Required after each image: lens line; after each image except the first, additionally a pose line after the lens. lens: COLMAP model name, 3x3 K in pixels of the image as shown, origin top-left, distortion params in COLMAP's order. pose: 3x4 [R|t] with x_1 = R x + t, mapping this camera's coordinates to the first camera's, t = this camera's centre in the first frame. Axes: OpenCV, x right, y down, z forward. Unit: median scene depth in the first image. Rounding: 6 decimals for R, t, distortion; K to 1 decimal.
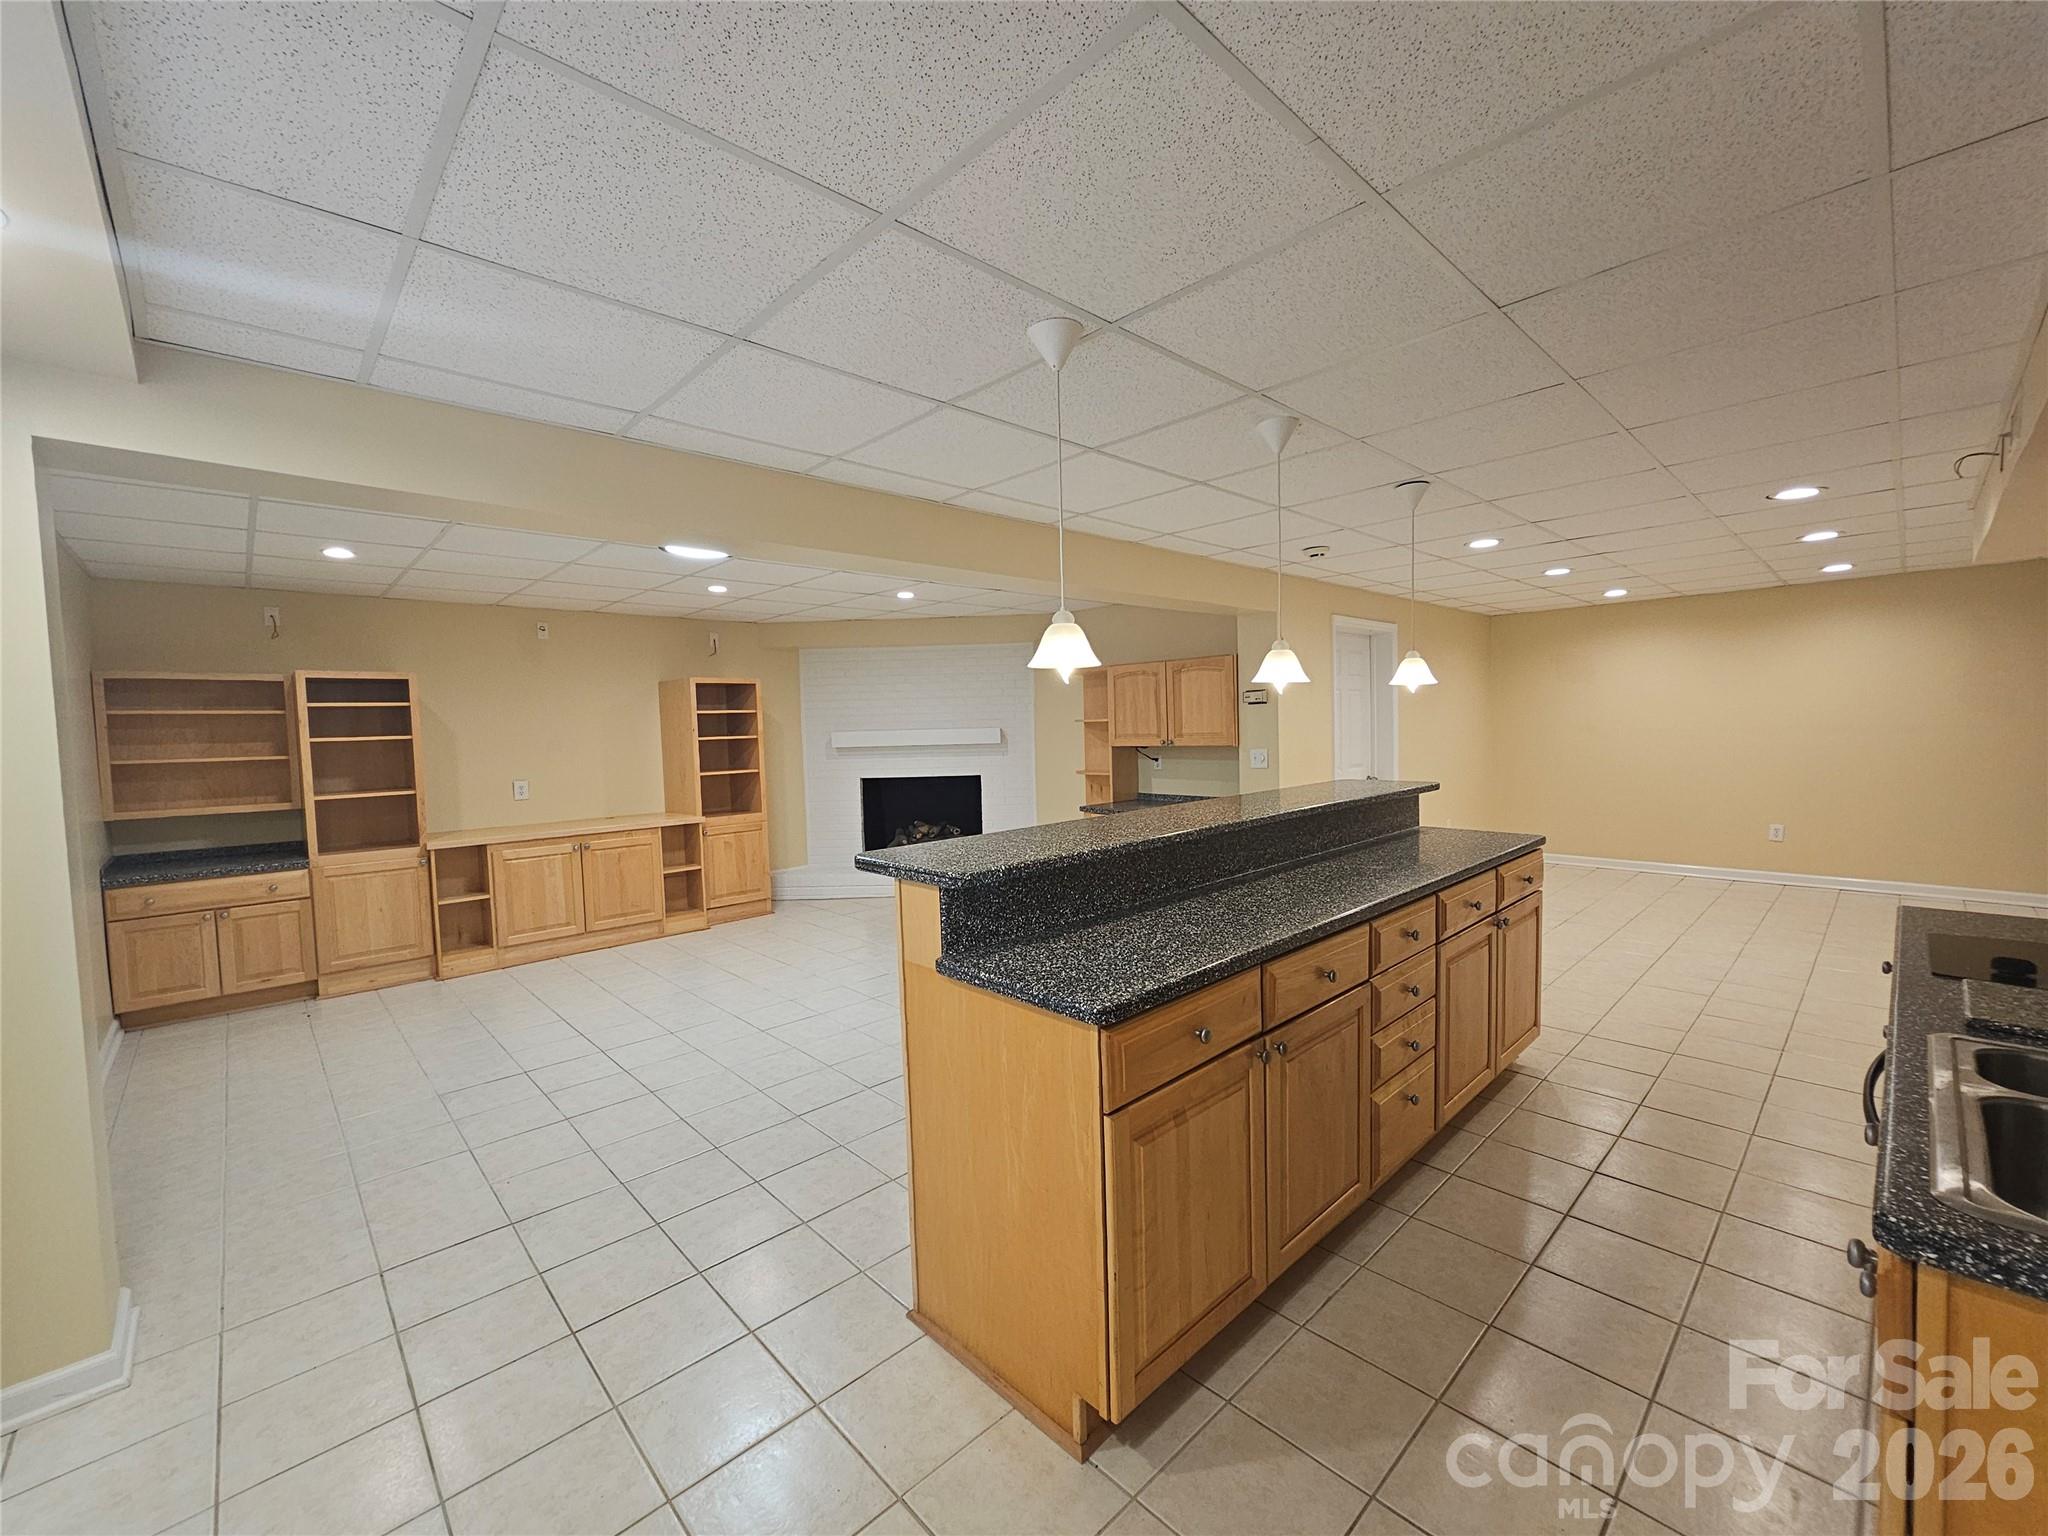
lens RADIAL K [[830.3, 0, 1022.7], [0, 830.3, 767.1], [0, 0, 1]] dist [-0.001604, -0.000134]
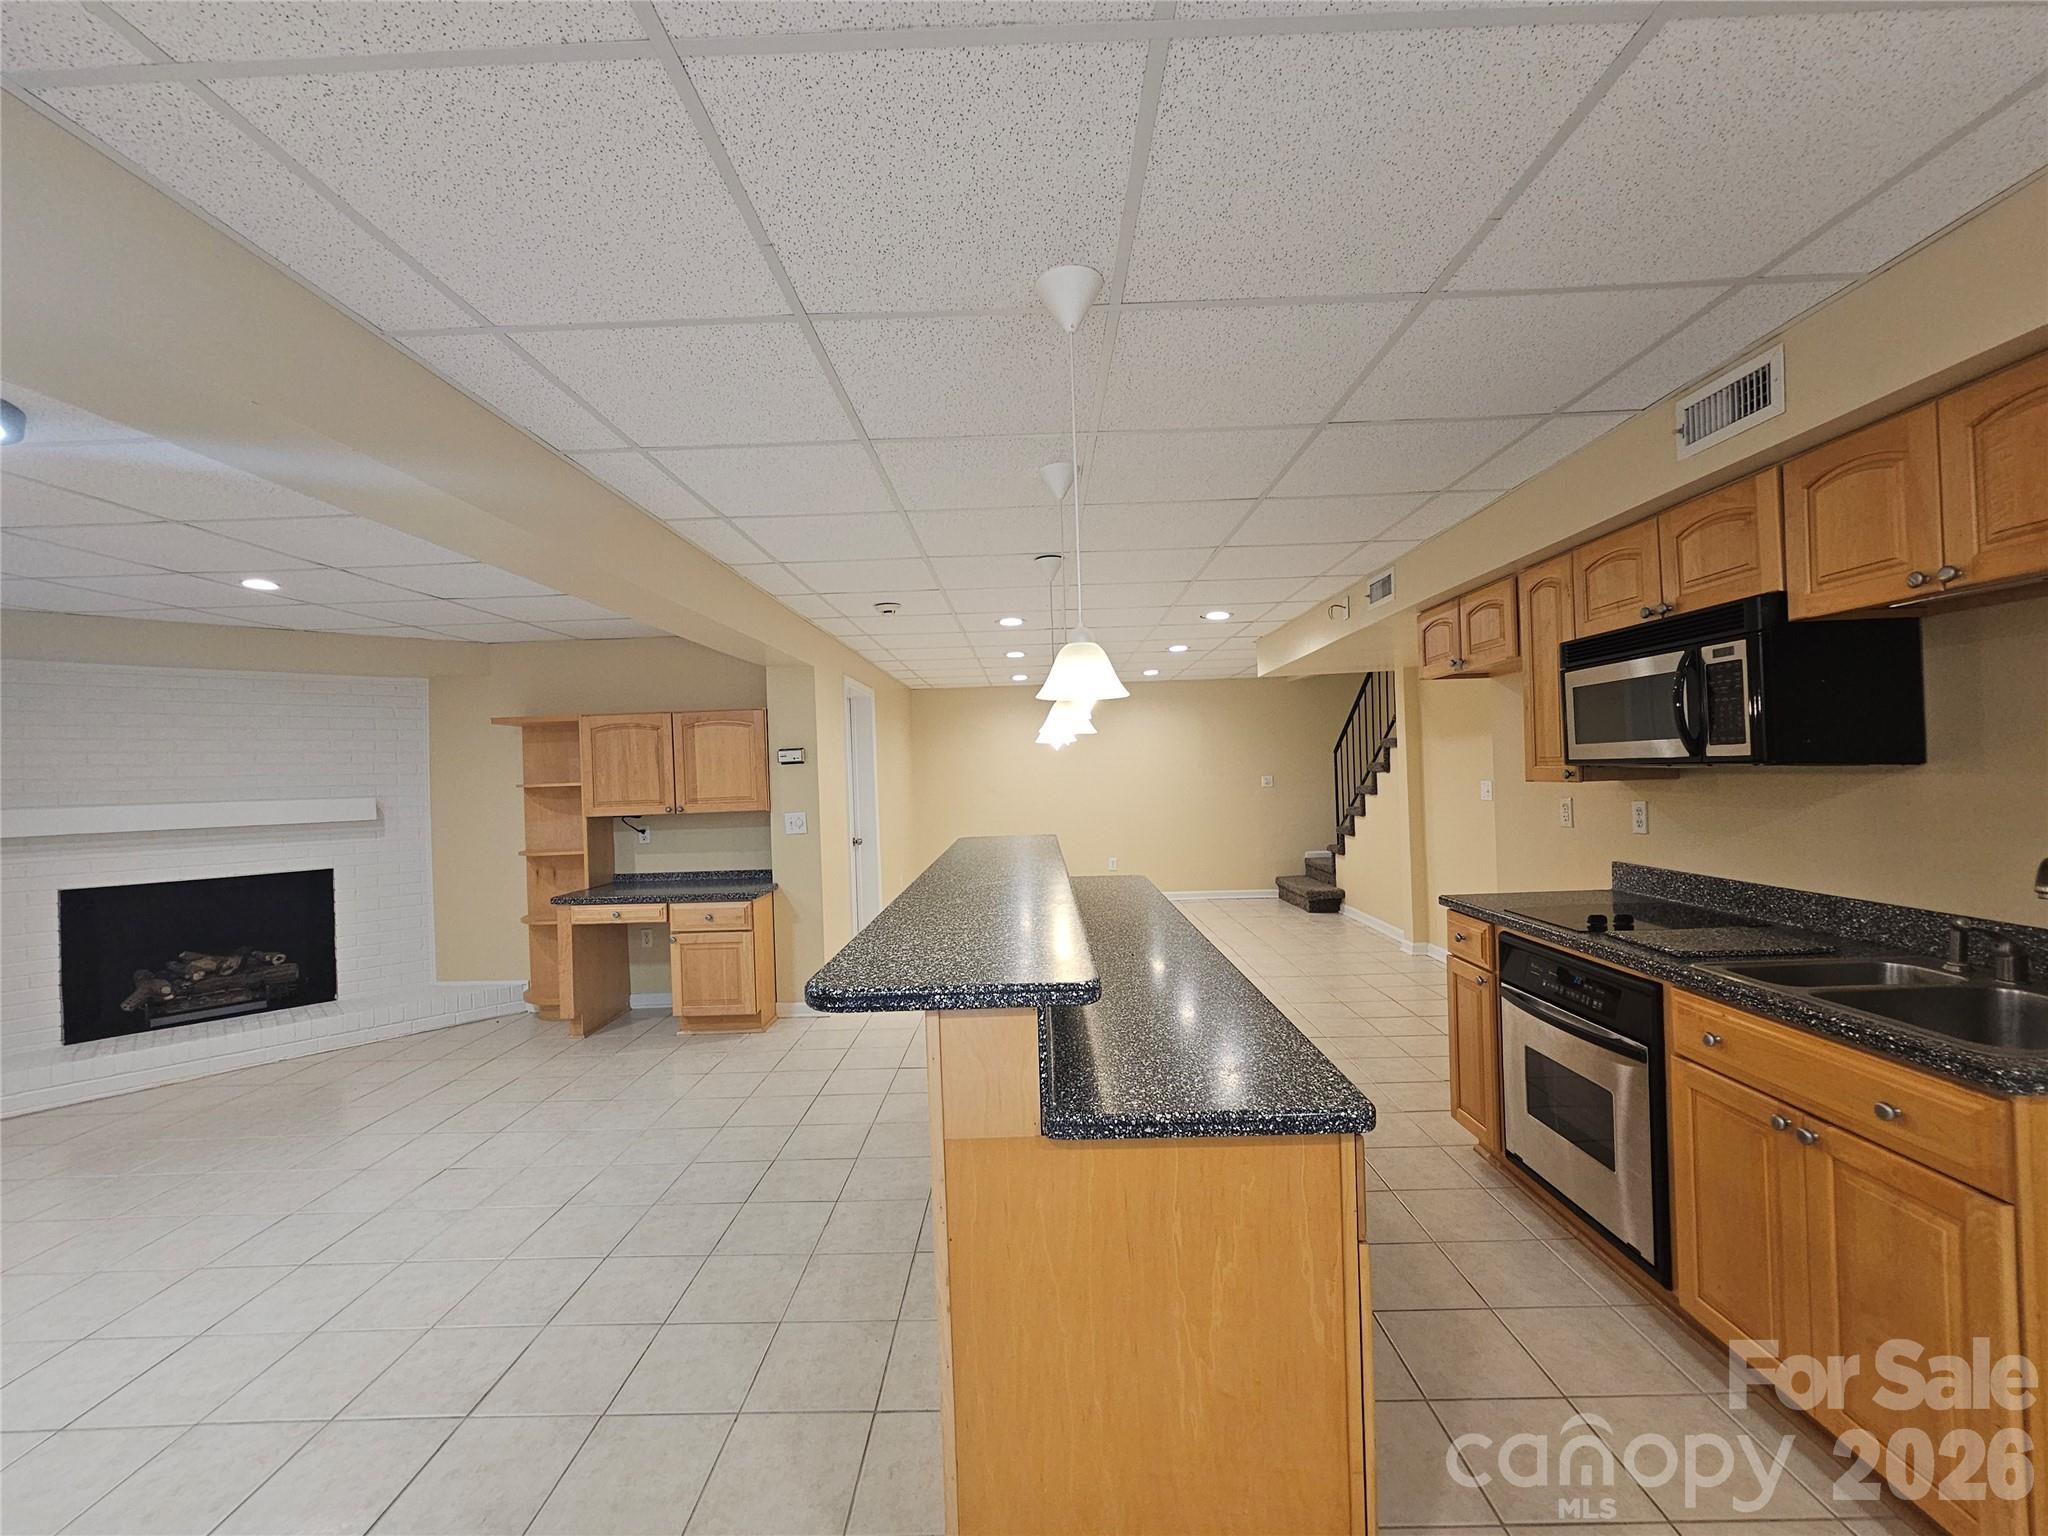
lens RADIAL K [[830.3, 0, 1024.1], [0, 830.3, 770.4], [0, 0, 1]] dist [-0.001604, -0.000134]
pose [[0.696068, 0.005754, 0.717953, -0.175128], [0.051524, 0.996989, -0.057944, -0.002309], [-0.716125, 0.077324, 0.693676, 0.157076]]
